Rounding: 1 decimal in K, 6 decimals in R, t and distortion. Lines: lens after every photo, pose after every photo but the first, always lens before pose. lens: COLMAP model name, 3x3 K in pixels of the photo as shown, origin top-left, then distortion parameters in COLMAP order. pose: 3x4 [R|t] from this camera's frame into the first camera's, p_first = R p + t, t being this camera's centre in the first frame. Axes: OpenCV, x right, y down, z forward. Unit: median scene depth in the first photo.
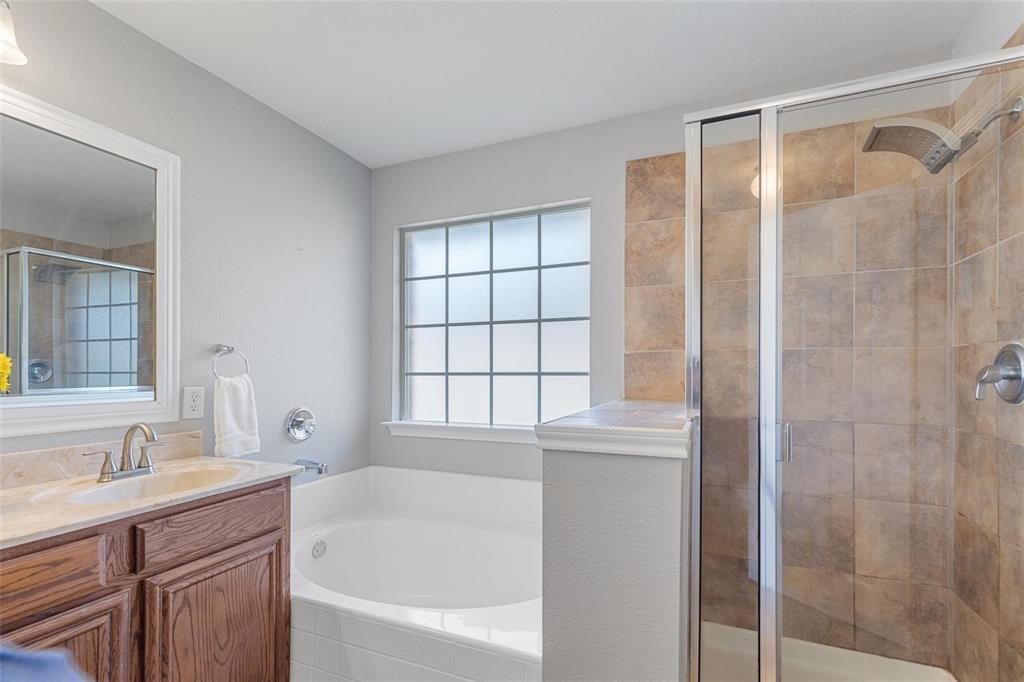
lens RADIAL K [[464.6, 0, 500.6], [0, 464.6, 375.1], [0, 0, 1]] dist [0.004953, -0.000824]
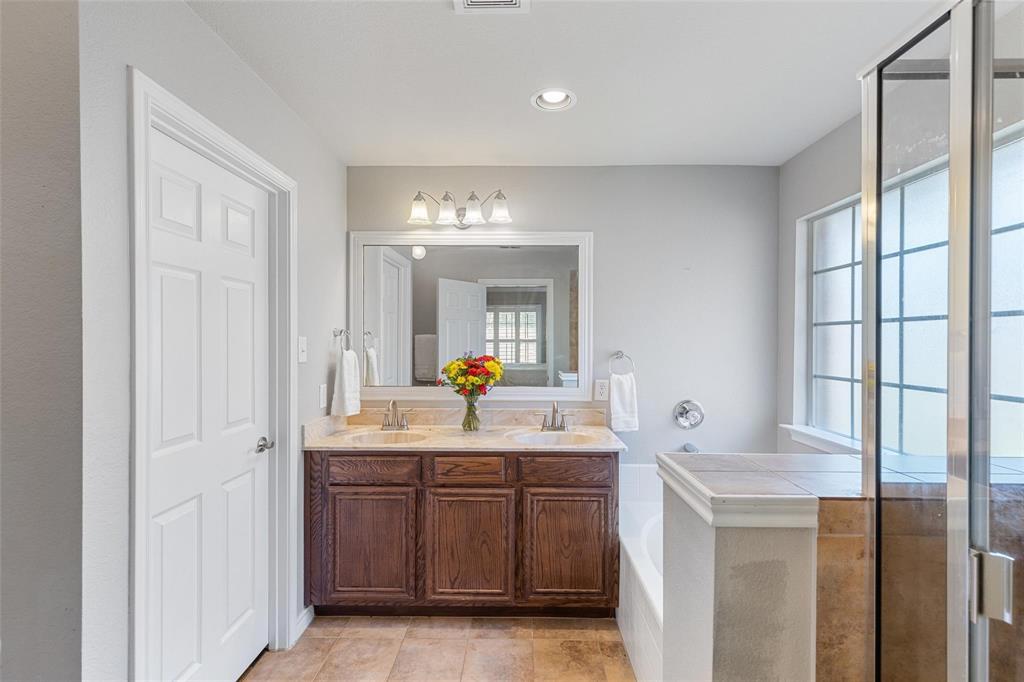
lens RADIAL K [[464.6, 0, 515.7], [0, 464.6, 337.8], [0, 0, 1]] dist [0.004953, -0.000824]
pose [[0.387457, 0.006563, -0.921865, 0.647739], [-0.009812, 0.999947, 0.002995, -0.116350], [0.921836, 0.007885, 0.387501, 0.160241]]
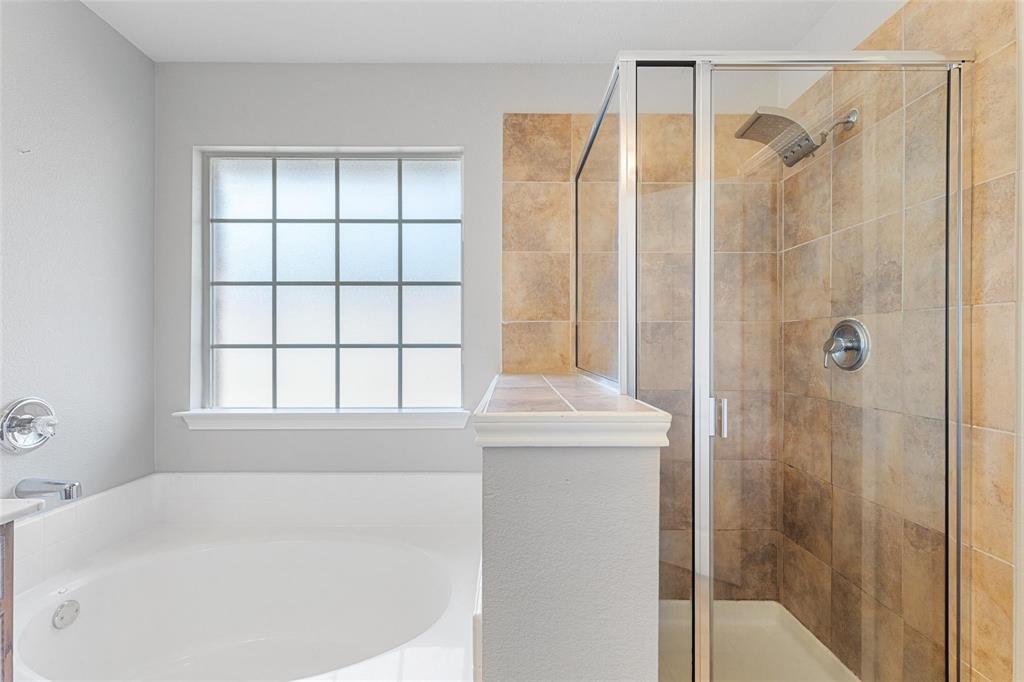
lens RADIAL K [[464.6, 0, 511.1], [0, 464.6, 347.9], [0, 0, 1]] dist [0.004953, -0.000824]
pose [[0.916094, -0.001962, 0.400960, -0.096368], [0.001886, 0.999998, 0.000583, 0.001108], [-0.400960, 0.000222, 0.916095, 0.180698]]
